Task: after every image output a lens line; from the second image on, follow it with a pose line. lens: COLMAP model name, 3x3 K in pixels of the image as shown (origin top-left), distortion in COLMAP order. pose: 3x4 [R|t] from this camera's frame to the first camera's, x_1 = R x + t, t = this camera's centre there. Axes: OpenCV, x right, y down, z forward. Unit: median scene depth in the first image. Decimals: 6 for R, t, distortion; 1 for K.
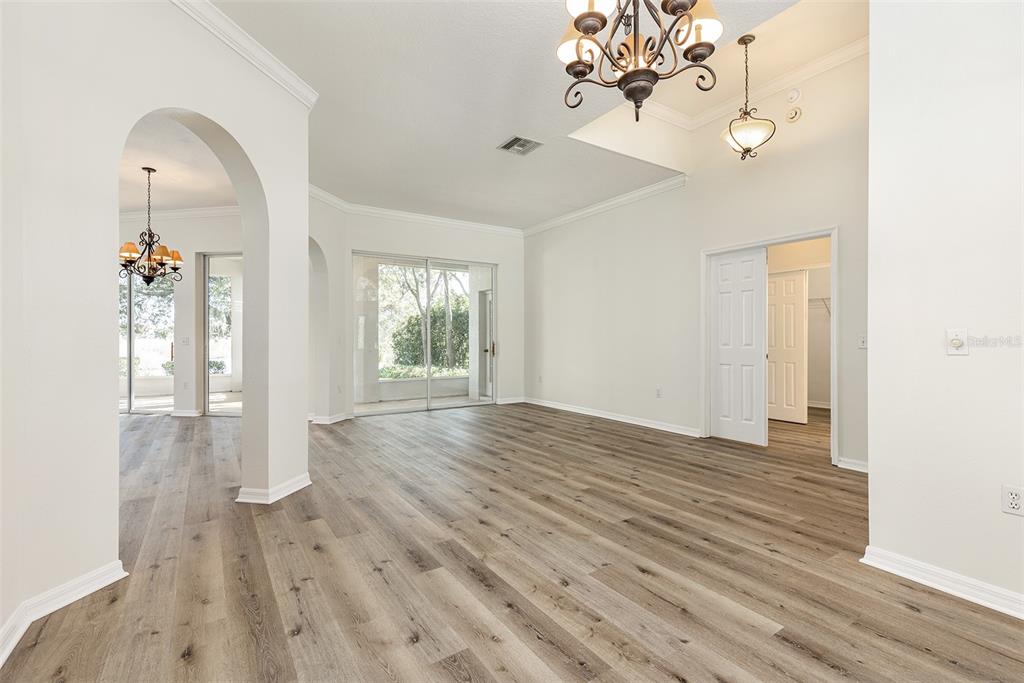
lens RADIAL K [[461.4, 0, 523.3], [0, 461.4, 339.7], [0, 0, 1]] dist [0.000724, -0.000695]
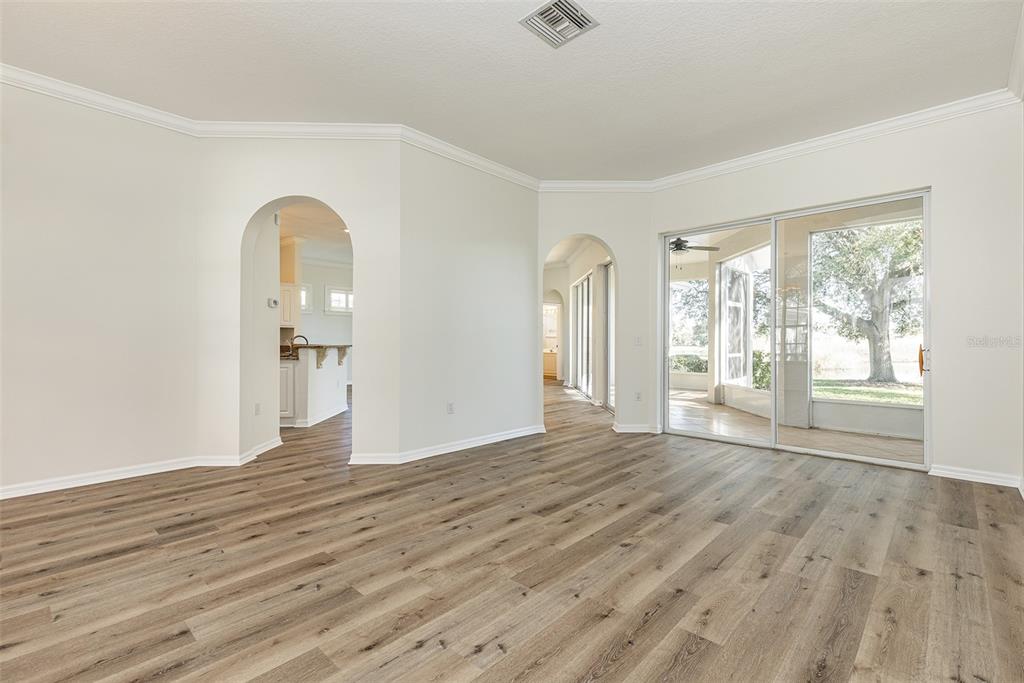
lens RADIAL K [[463.9, 0, 516.1], [0, 463.9, 338.0], [0, 0, 1]] dist [0.001037, -0.000331]
pose [[0.213486, -0.004022, -0.976938, 0.967732], [-0.004132, 0.999979, -0.005020, 0.003016], [0.976937, 0.005108, 0.213465, 1.366229]]
